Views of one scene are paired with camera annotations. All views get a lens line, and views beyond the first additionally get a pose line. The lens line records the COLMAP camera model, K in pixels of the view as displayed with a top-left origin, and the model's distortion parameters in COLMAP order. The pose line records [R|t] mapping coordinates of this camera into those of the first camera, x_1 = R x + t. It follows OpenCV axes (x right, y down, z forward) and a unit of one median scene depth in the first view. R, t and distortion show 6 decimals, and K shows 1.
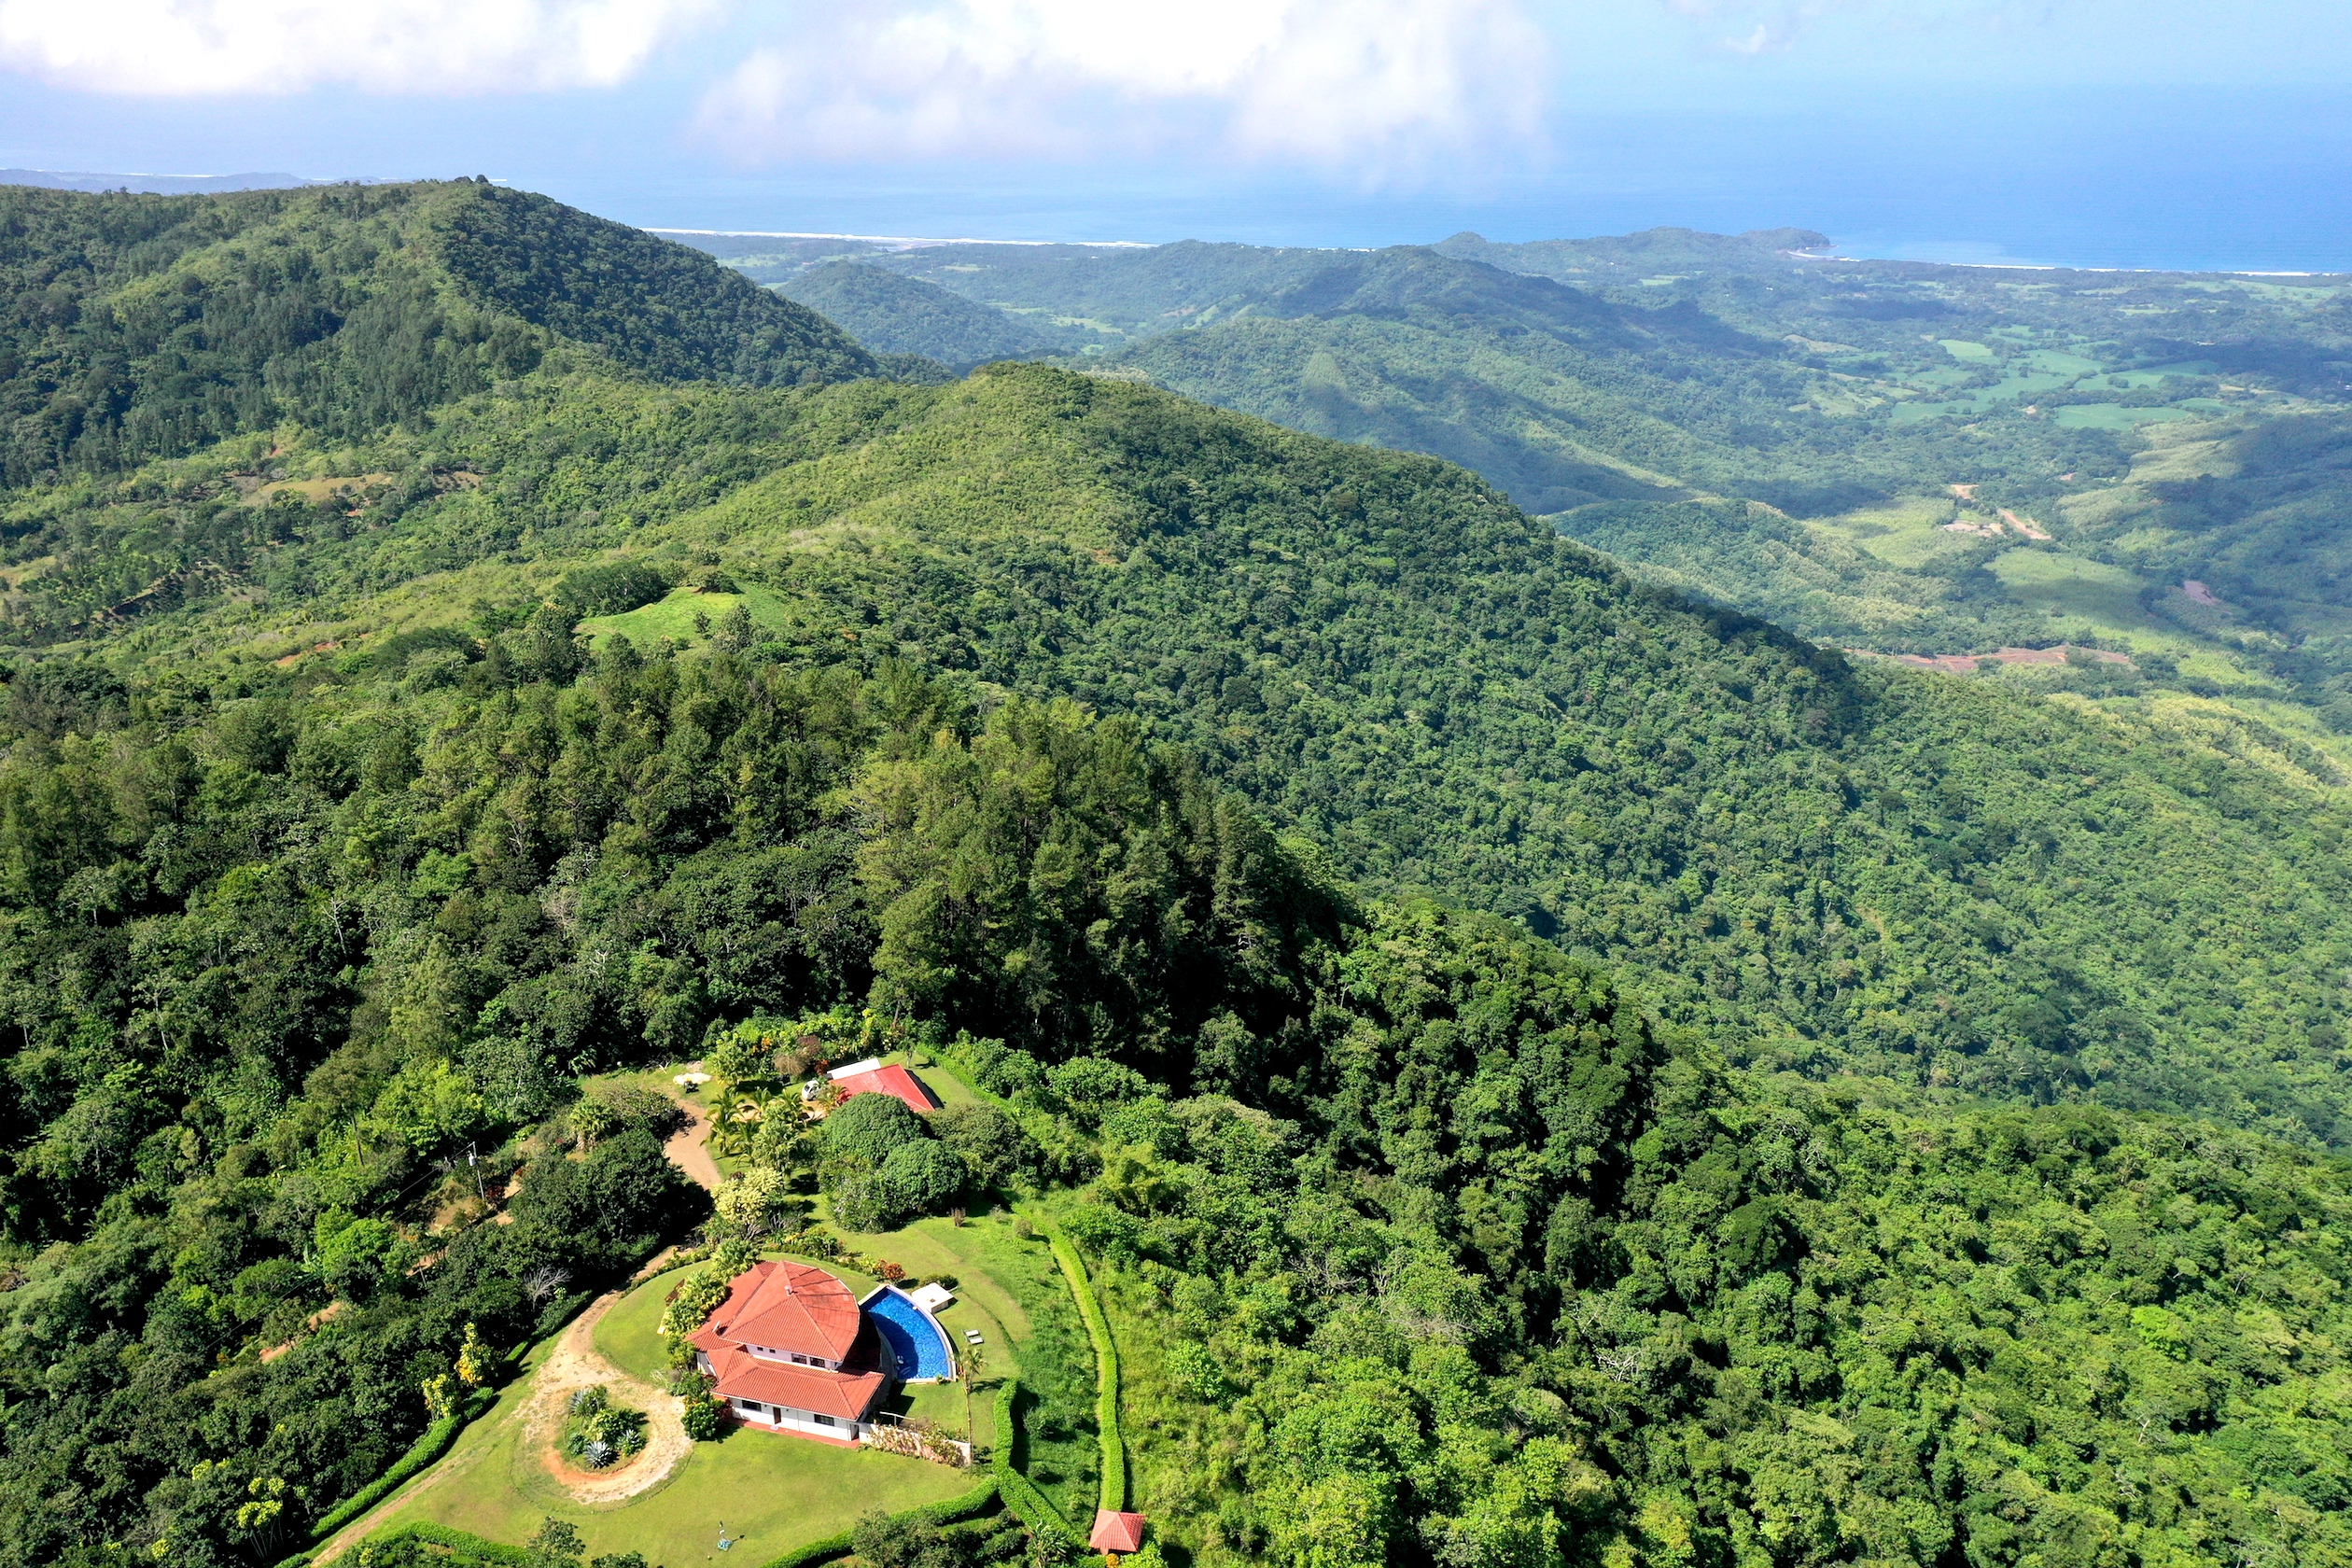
lens RADIAL K [[1858.9, 0, 1173.6], [0, 1858.9, 795.2], [0, 0, 1]] dist [0.008380, 0.002142]
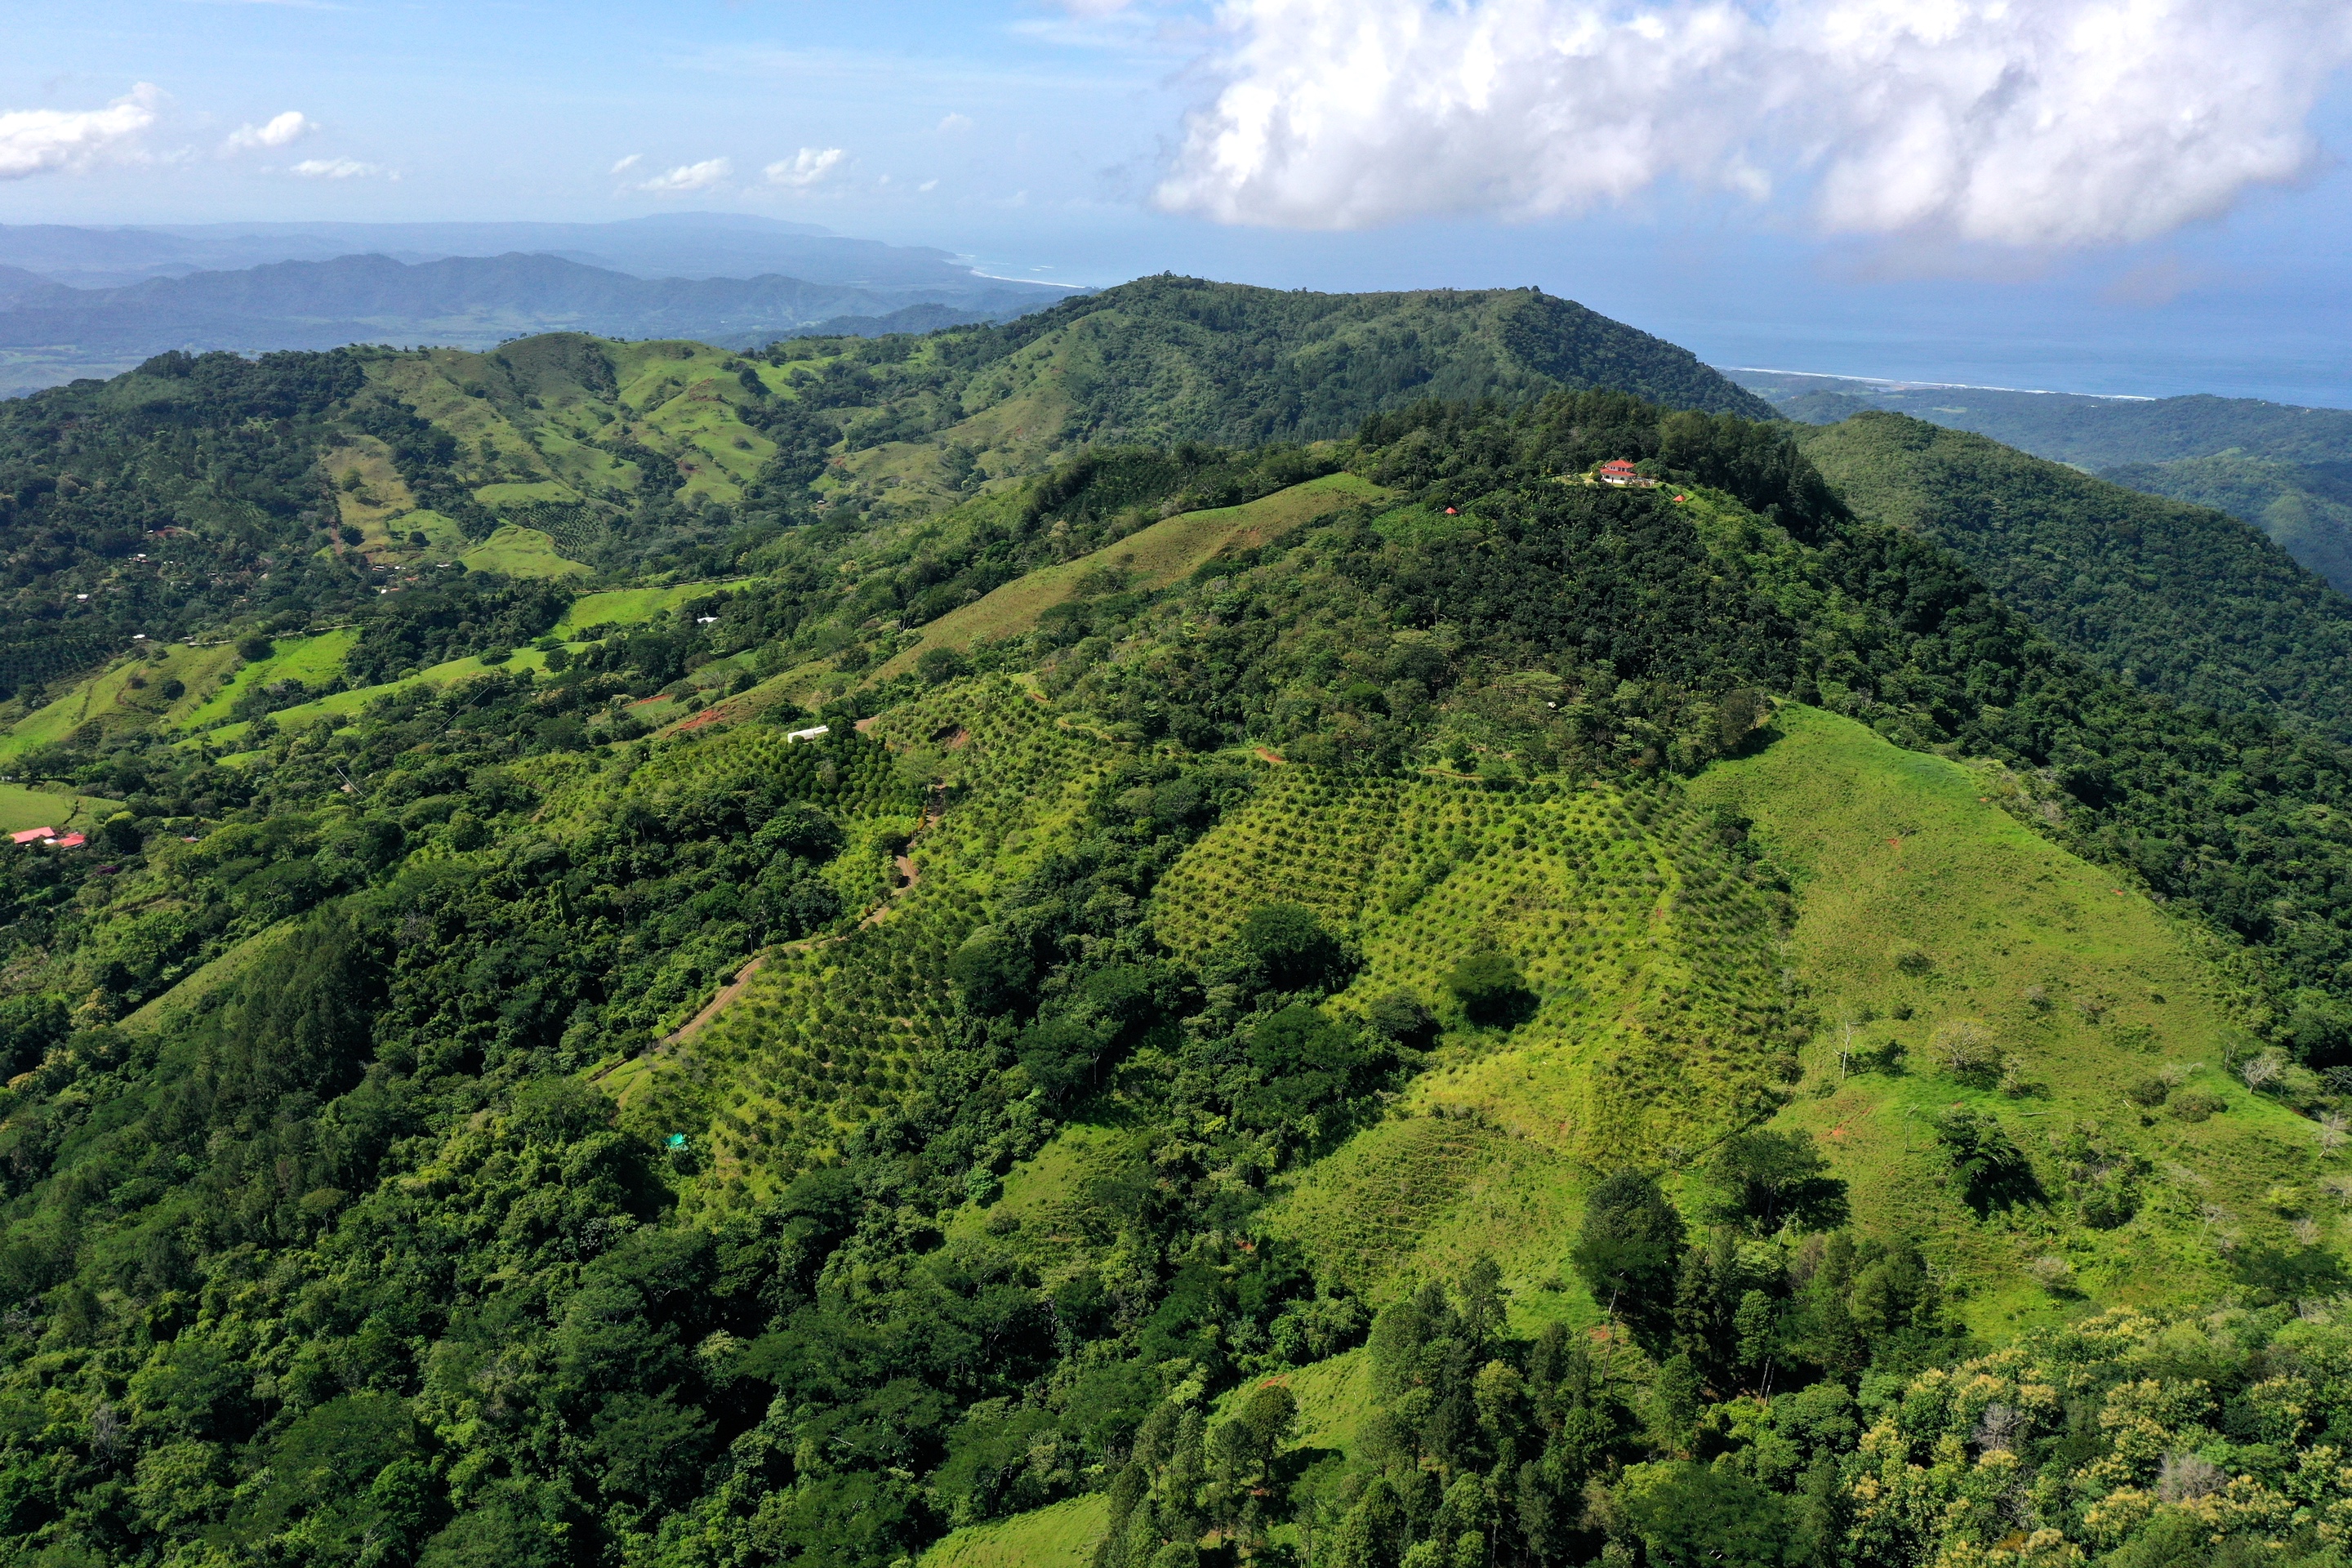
lens RADIAL K [[1819.9, 0, 1176.0], [0, 1819.9, 784.0], [0, 0, 1]] dist [-0.002783, -0.001976]
pose [[0.869279, 0.156934, -0.468749, 0.154992], [-0.189425, 0.981634, -0.022636, 0.197171], [0.456587, 0.108470, 0.883041, -0.487742]]
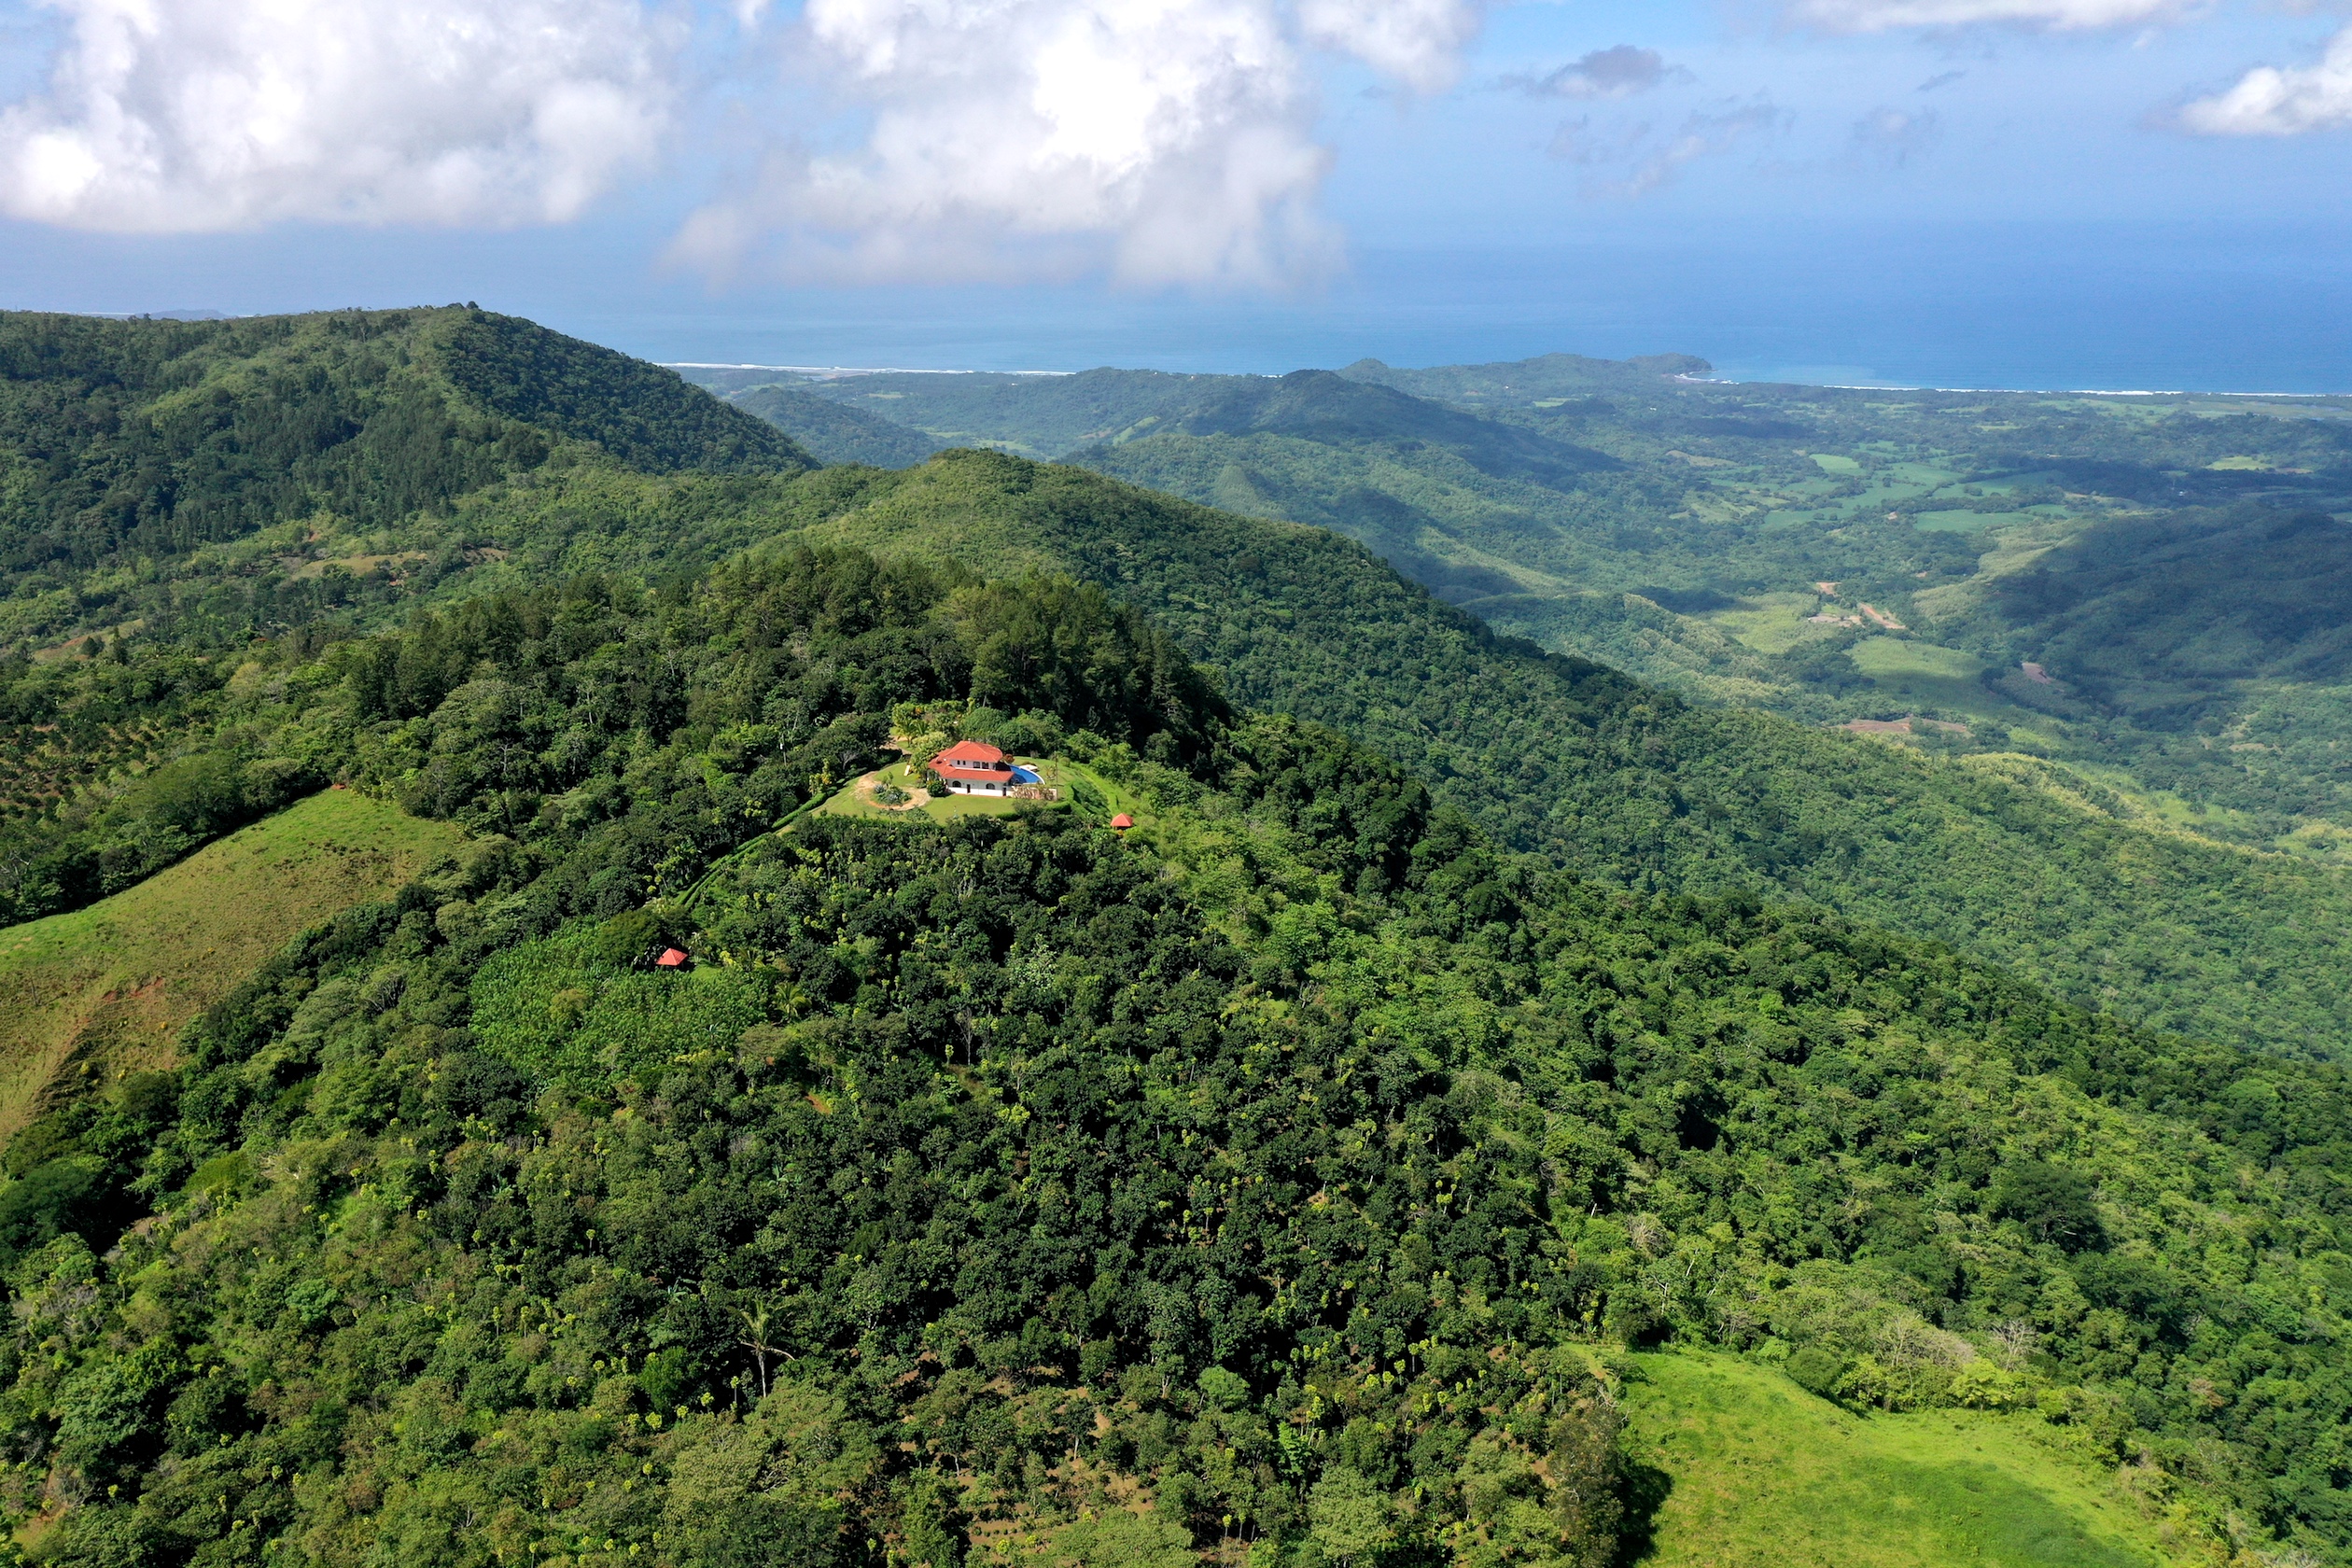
lens RADIAL K [[1845.8, 0, 1173.1], [0, 1845.8, 789.5], [0, 0, 1]] dist [0.007772, 0.001718]
pose [[0.998967, -0.016012, 0.042534, -0.008579], [0.018821, 0.997609, -0.066493, 0.068950], [-0.041368, 0.067225, 0.996880, -0.174223]]
